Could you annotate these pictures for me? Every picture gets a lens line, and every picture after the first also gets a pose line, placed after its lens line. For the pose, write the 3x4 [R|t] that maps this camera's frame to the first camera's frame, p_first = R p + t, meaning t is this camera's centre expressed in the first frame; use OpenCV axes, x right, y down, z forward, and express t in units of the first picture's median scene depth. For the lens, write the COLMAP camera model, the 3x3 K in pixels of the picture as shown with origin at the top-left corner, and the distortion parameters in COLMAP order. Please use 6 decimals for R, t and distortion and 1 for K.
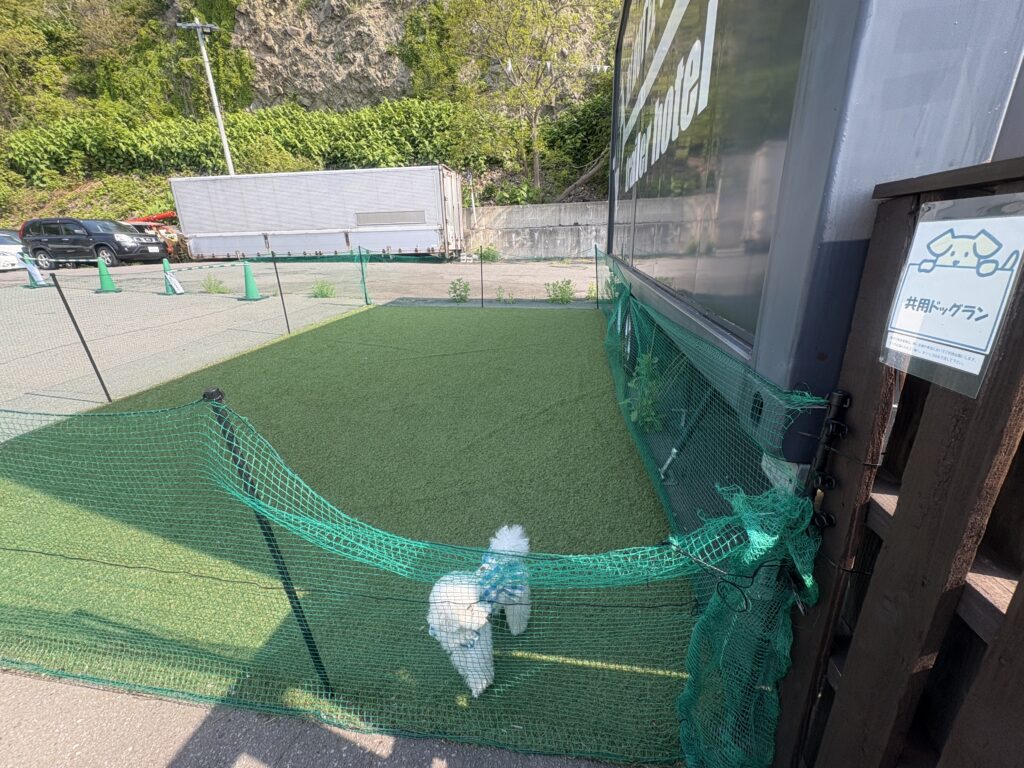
lens RADIAL K [[411.8, 0, 516.5], [0, 411.8, 383.5], [0, 0, 1]] dist [-0.002819, -0.000231]
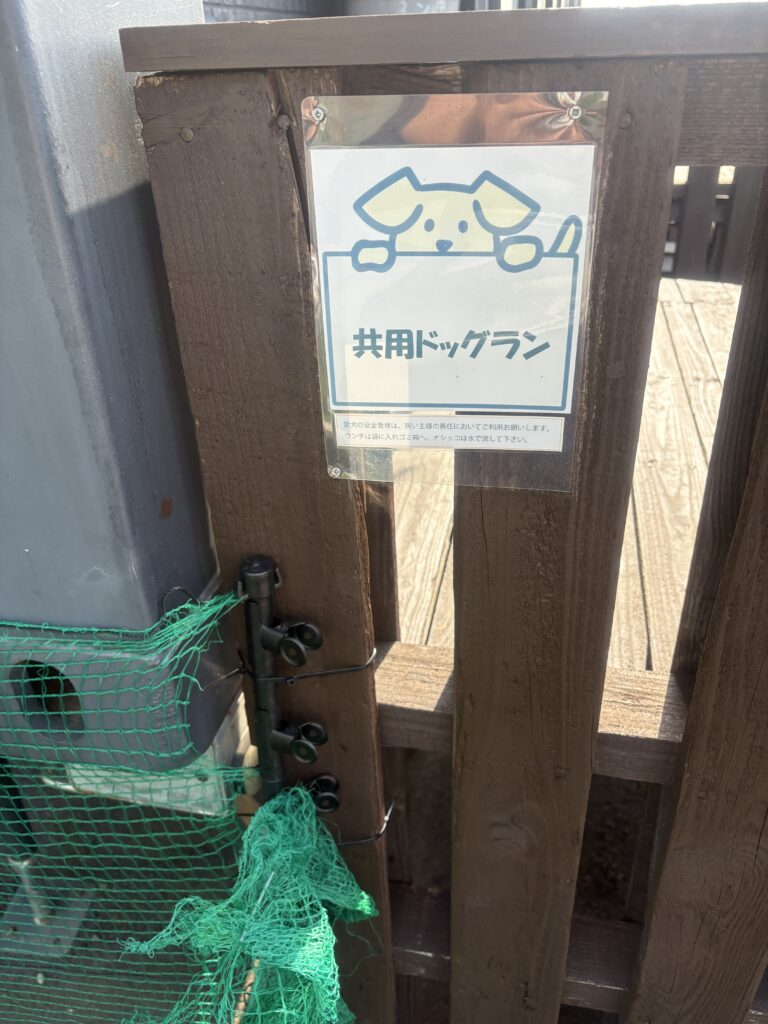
lens RADIAL K [[782.3, 0, 385.7], [0, 782.3, 507.6], [0, 0, 1]] dist [0.013505, -0.005616]
pose [[0.067151, -0.475209, 0.877307, 0.171304], [0.346883, 0.835559, 0.426044, -0.420294], [-0.935501, 0.275714, 0.220951, 0.902589]]
